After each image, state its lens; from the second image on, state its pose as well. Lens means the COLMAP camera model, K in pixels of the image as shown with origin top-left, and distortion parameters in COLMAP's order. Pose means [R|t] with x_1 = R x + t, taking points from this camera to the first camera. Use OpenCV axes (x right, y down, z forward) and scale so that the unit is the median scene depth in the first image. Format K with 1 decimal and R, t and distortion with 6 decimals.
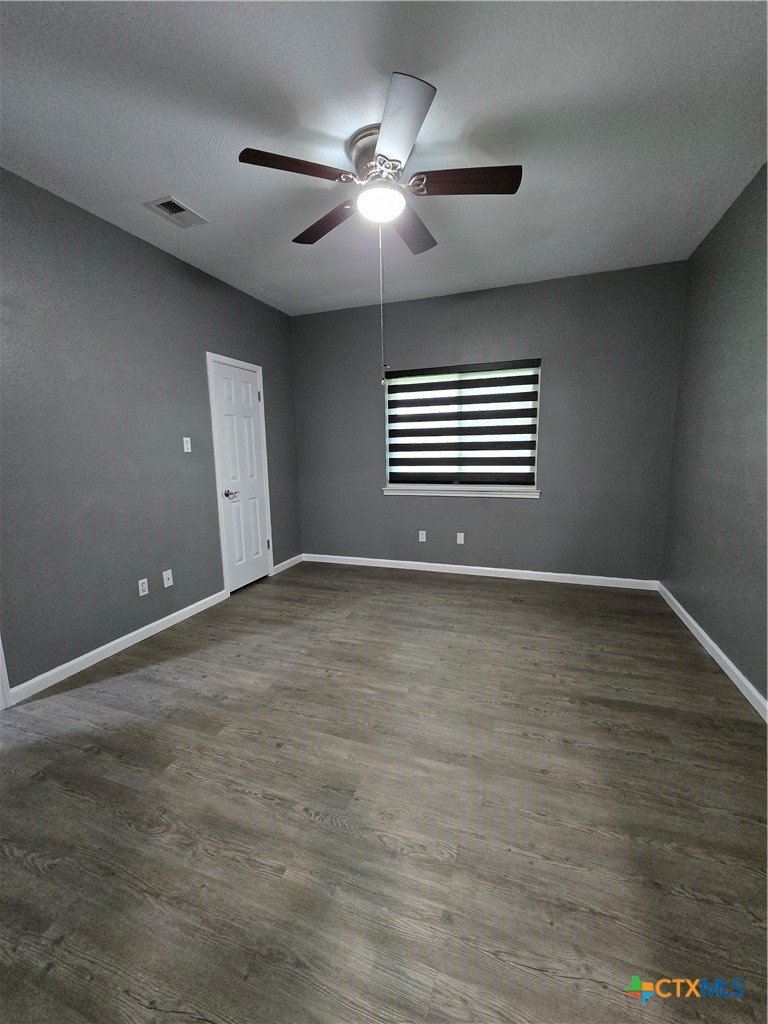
lens RADIAL K [[416.6, 0, 384.7], [0, 416.6, 508.5], [0, 0, 1]] dist [-0.003299, 0.001407]
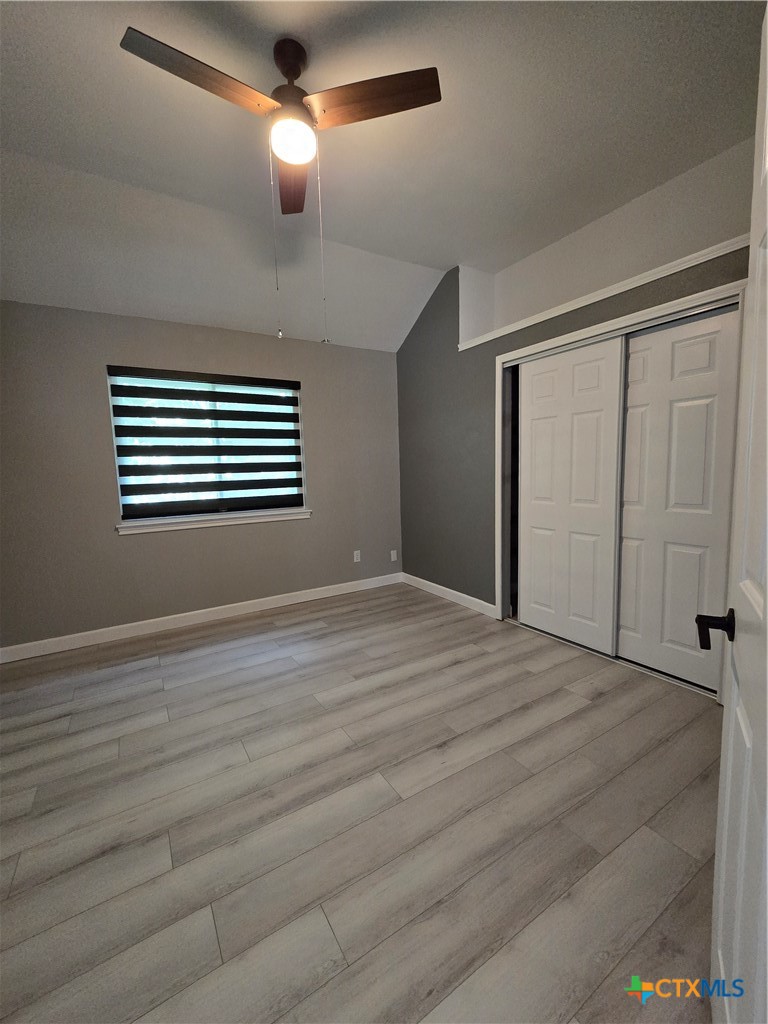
lens RADIAL K [[416.6, 0, 386.7], [0, 416.6, 519.7], [0, 0, 1]] dist [-0.003299, 0.001407]
pose [[0.618469, -0.092325, 0.780367, -0.452360], [0.136784, 0.990562, 0.008787, -0.006104], [-0.773813, 0.101307, 0.625261, 0.324649]]
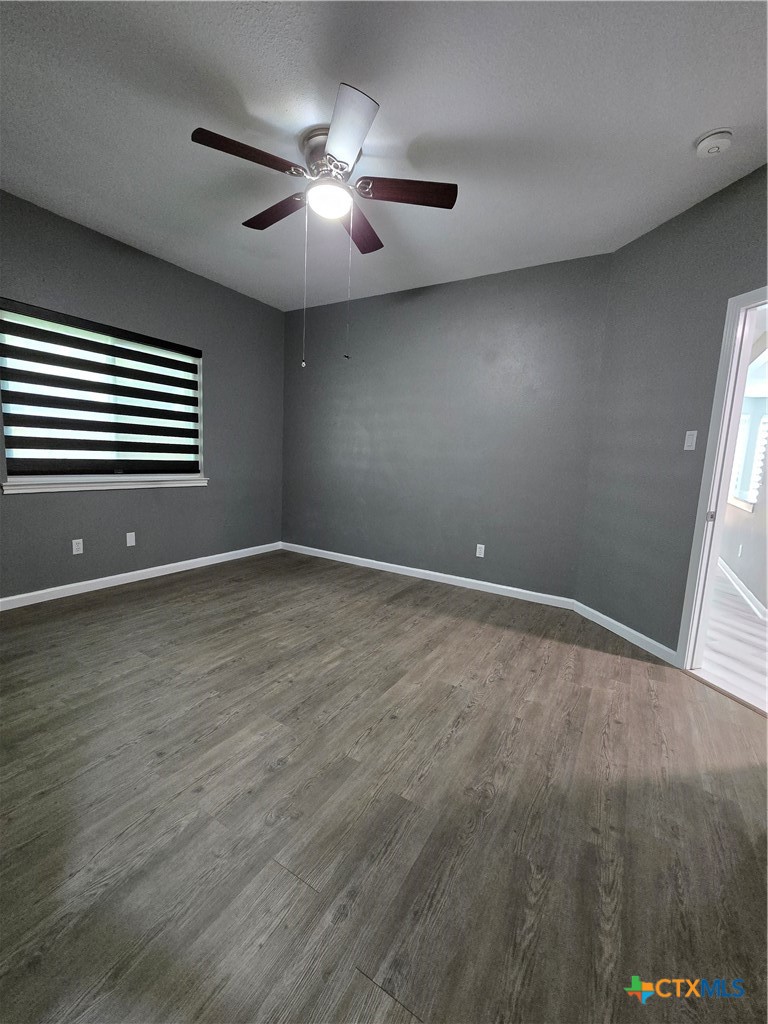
lens RADIAL K [[416.6, 0, 381.2], [0, 416.6, 508.6], [0, 0, 1]] dist [-0.003299, 0.001407]
pose [[0.206549, -0.096671, 0.973649, -0.819616], [0.090563, 0.992724, 0.079353, -0.015320], [-0.974236, 0.071786, 0.213801, 0.527987]]
